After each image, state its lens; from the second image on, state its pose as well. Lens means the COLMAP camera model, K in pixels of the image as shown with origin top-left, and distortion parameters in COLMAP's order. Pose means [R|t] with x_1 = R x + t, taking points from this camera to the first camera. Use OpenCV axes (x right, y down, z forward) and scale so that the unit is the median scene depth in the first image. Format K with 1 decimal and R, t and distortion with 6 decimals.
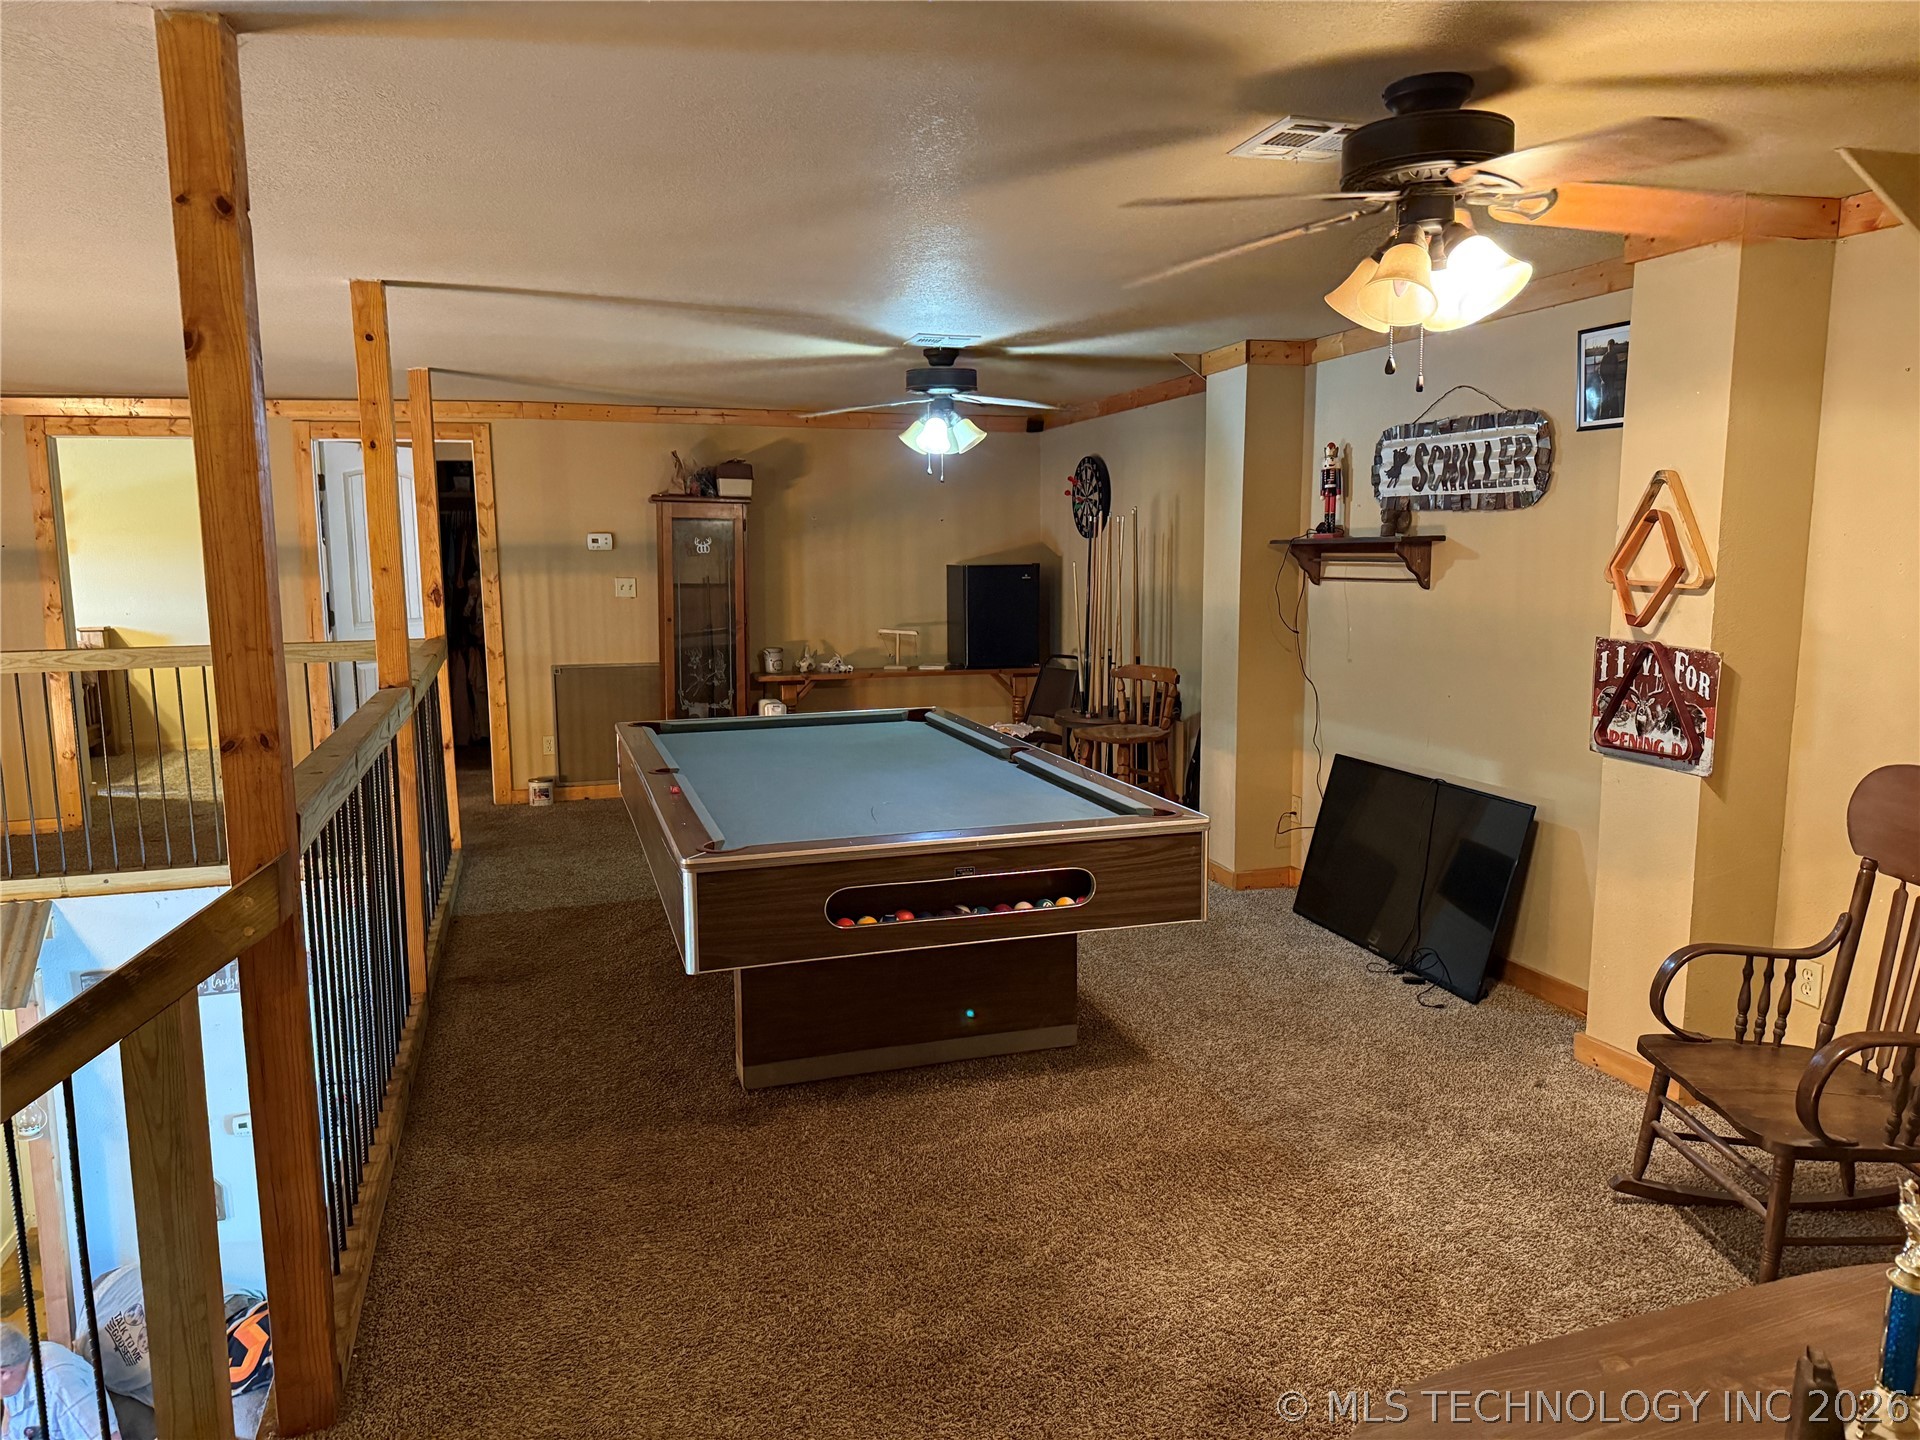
lens RADIAL K [[1351.6, 0, 950.2], [0, 1351.6, 728.6], [0, 0, 1]] dist [0.072580, -0.098729]
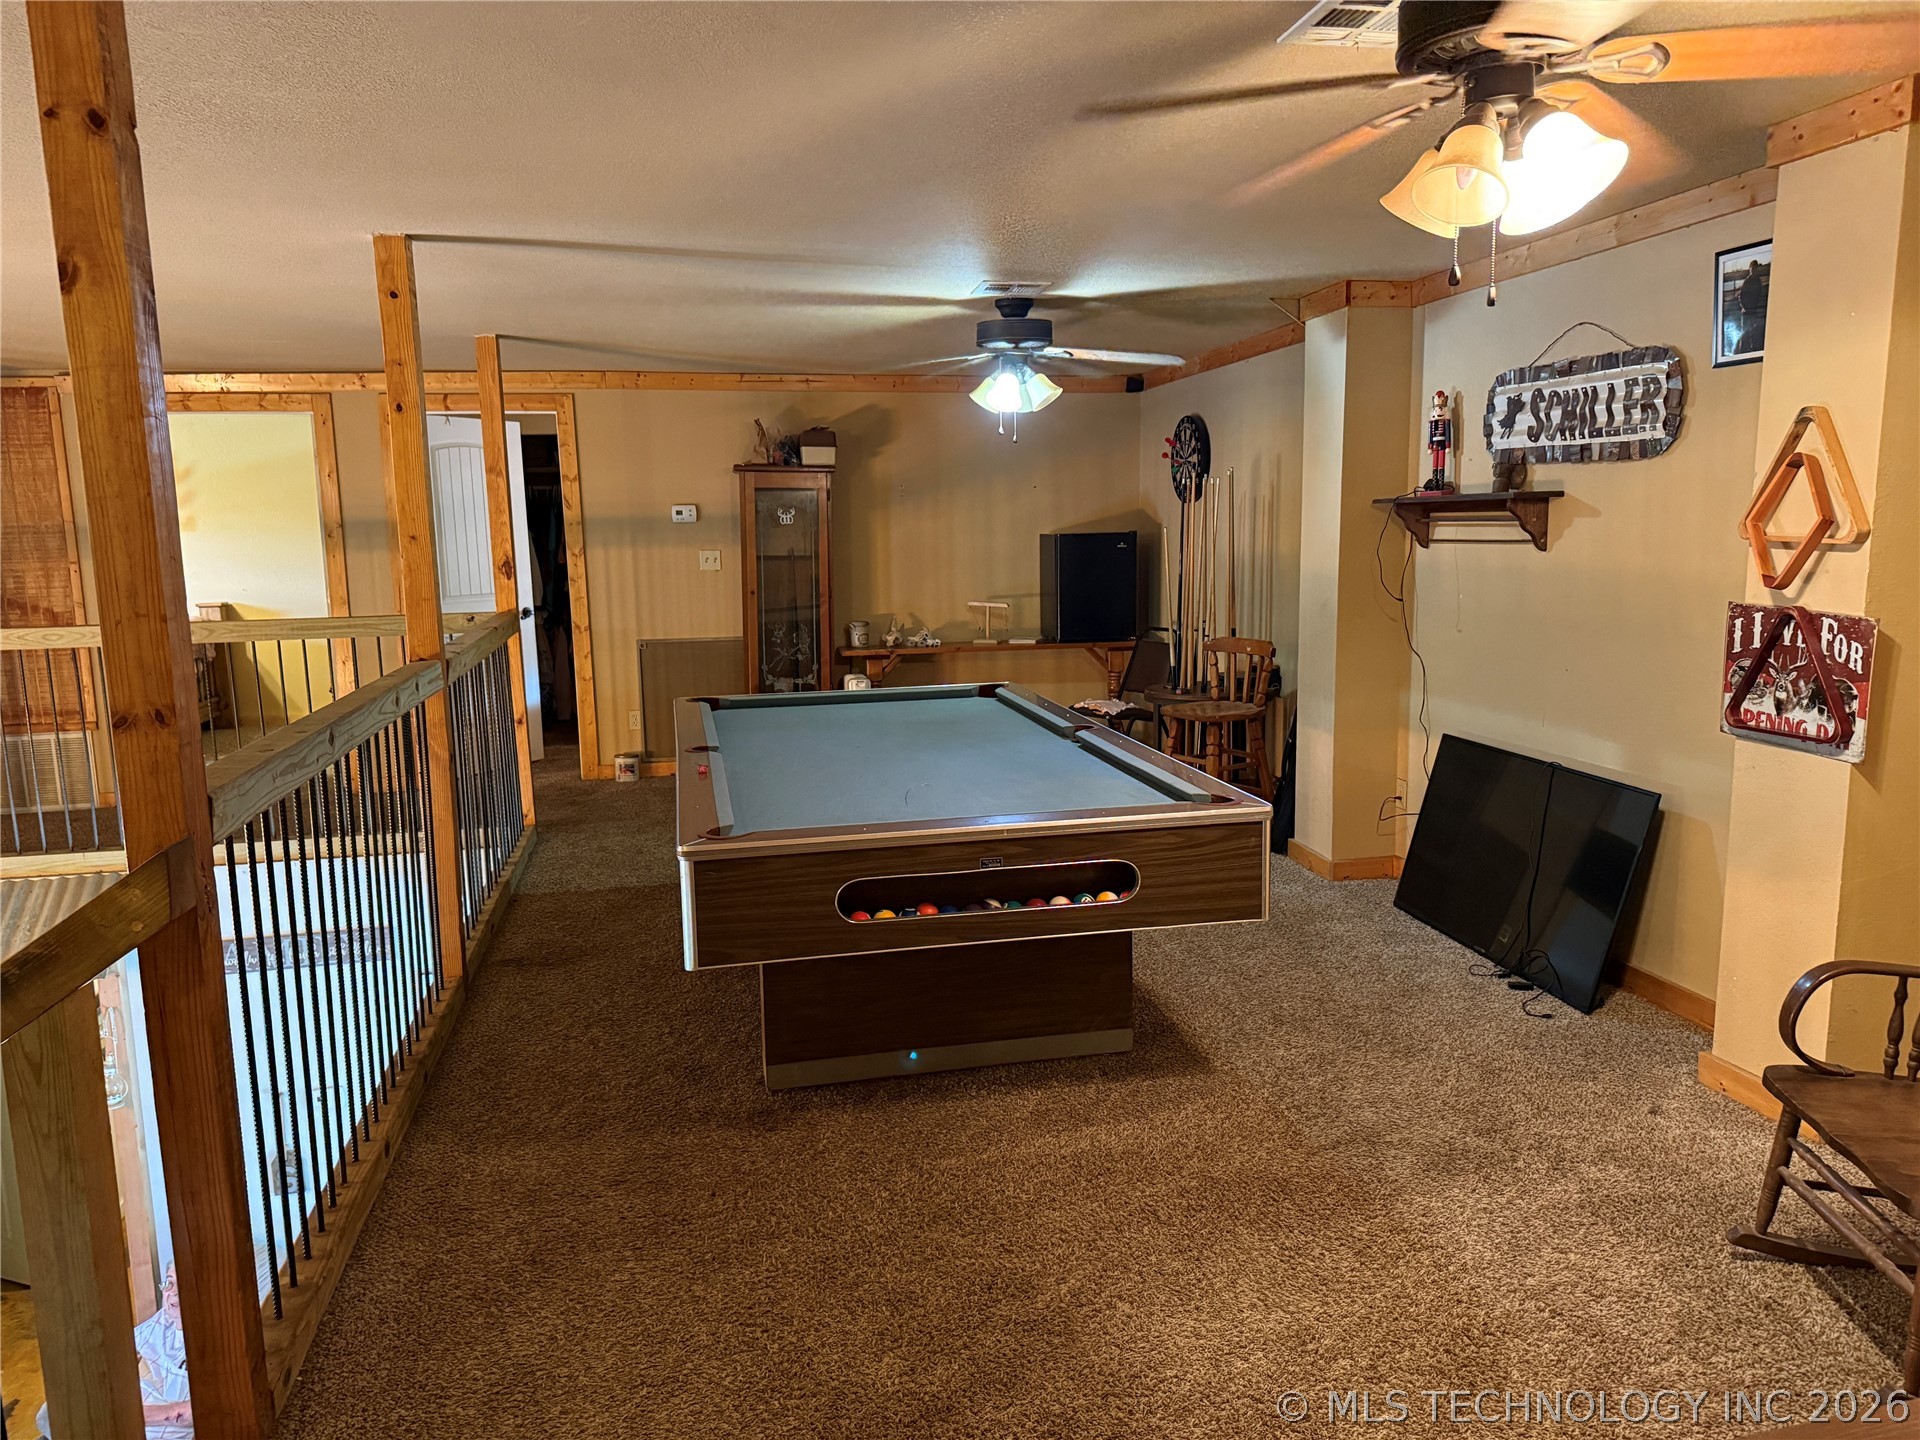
lens RADIAL K [[1349.3, 0, 961.0], [0, 1349.3, 727.8], [0, 0, 1]] dist [0.044530, -0.047312]
pose [[0.995634, 0.004420, -0.093240, 0.056619], [-0.002811, 0.999845, 0.017375, -0.000342], [0.093302, -0.017037, 0.995492, 0.075839]]
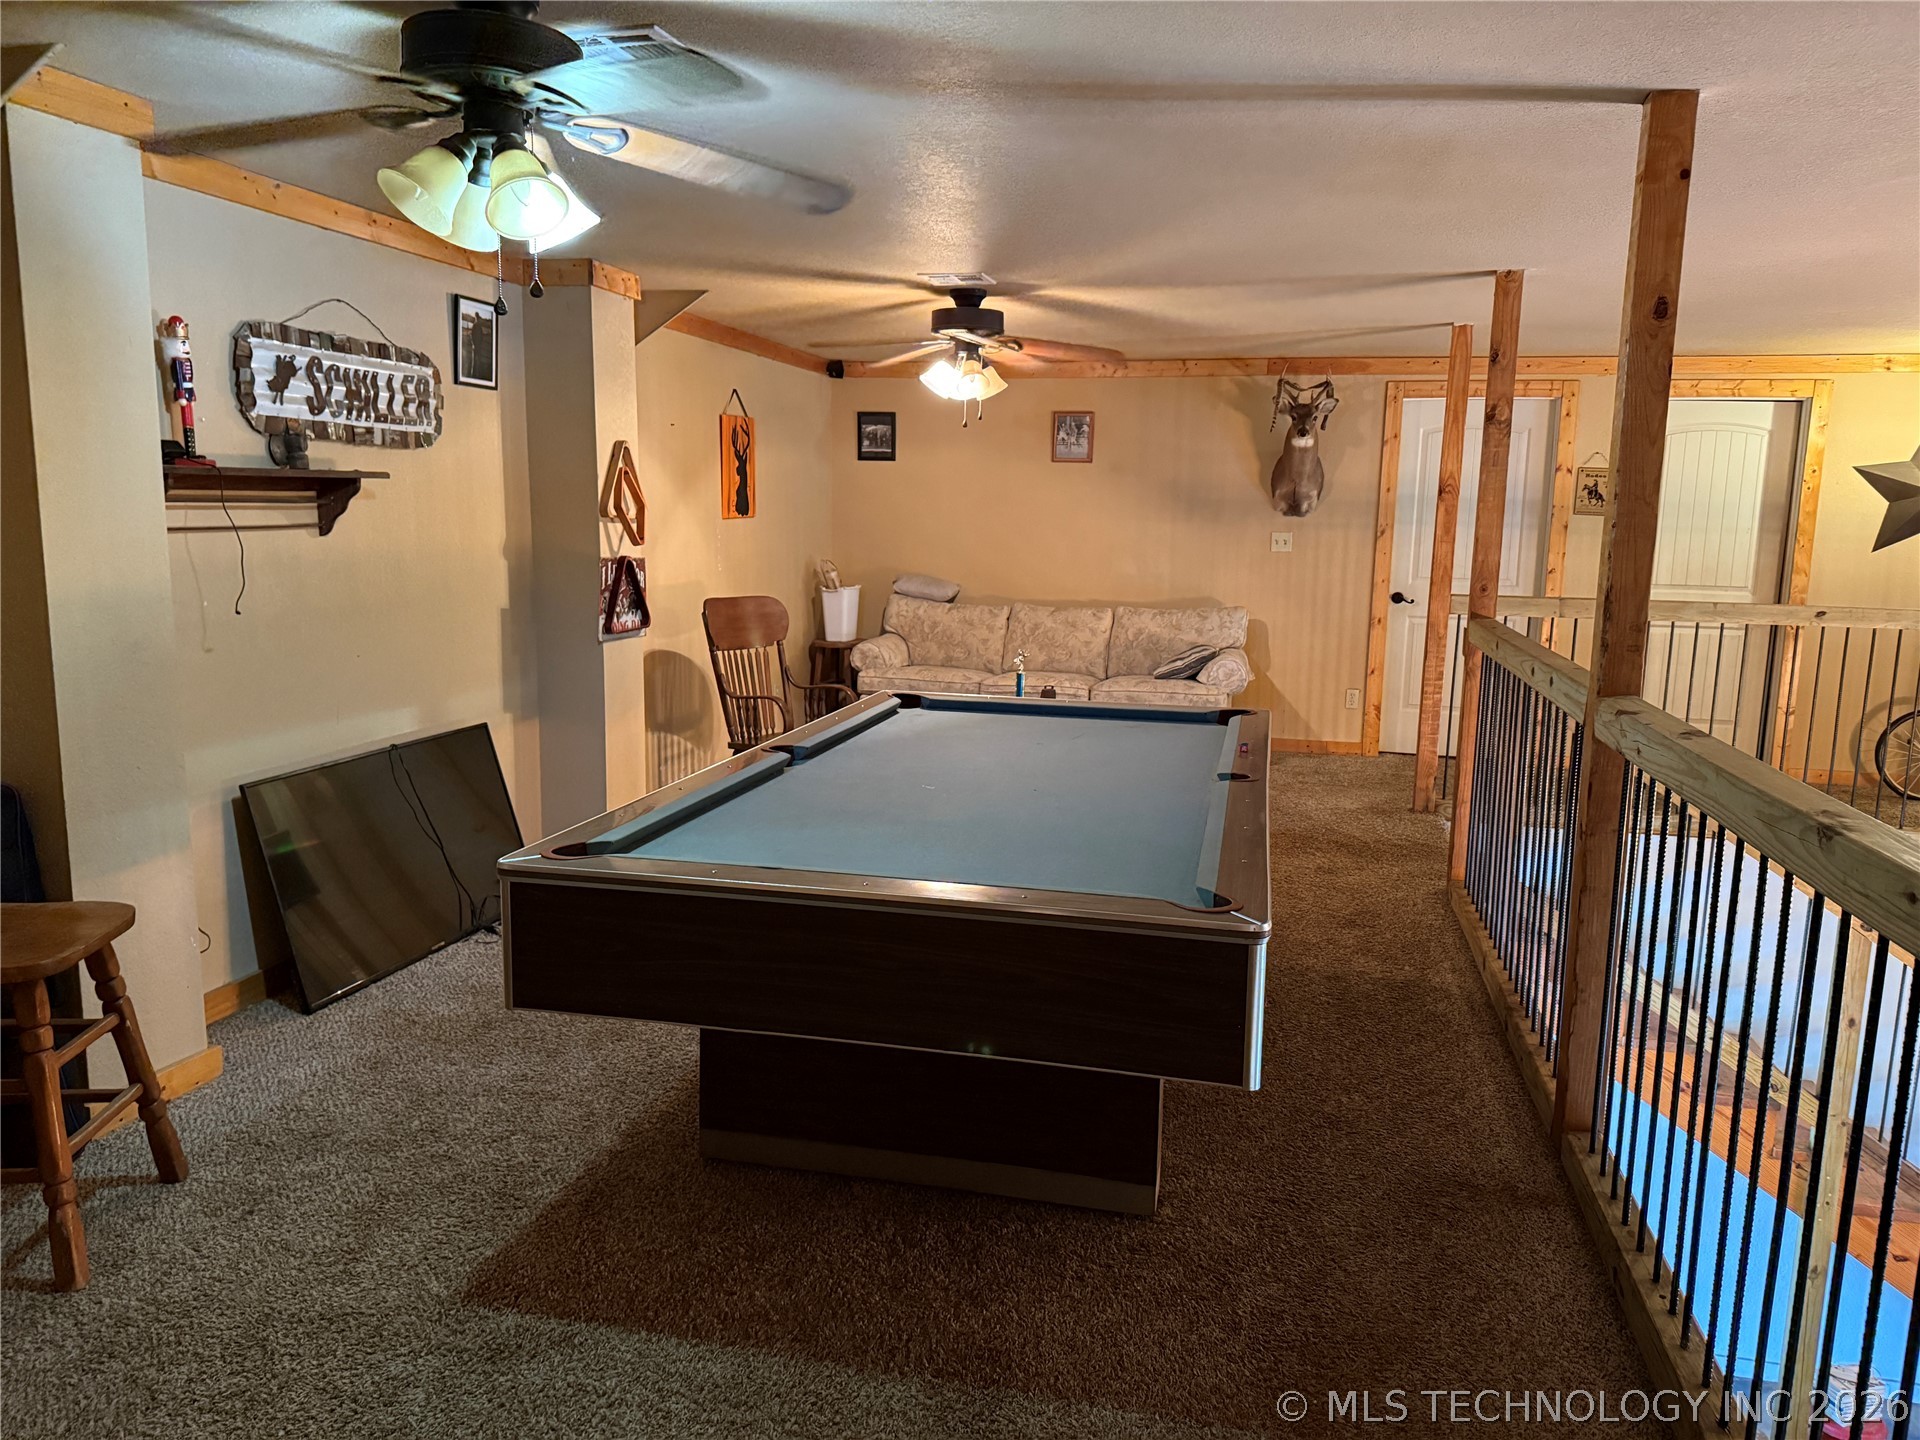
lens RADIAL K [[1348.5, 0, 966.7], [0, 1348.5, 723.1], [0, 0, 1]] dist [0.095953, -0.148585]
pose [[-0.866276, -0.088841, 0.491603, -0.445116], [0.056395, 0.960379, 0.272932, -0.217771], [-0.496372, 0.264159, -0.826943, 1.674861]]
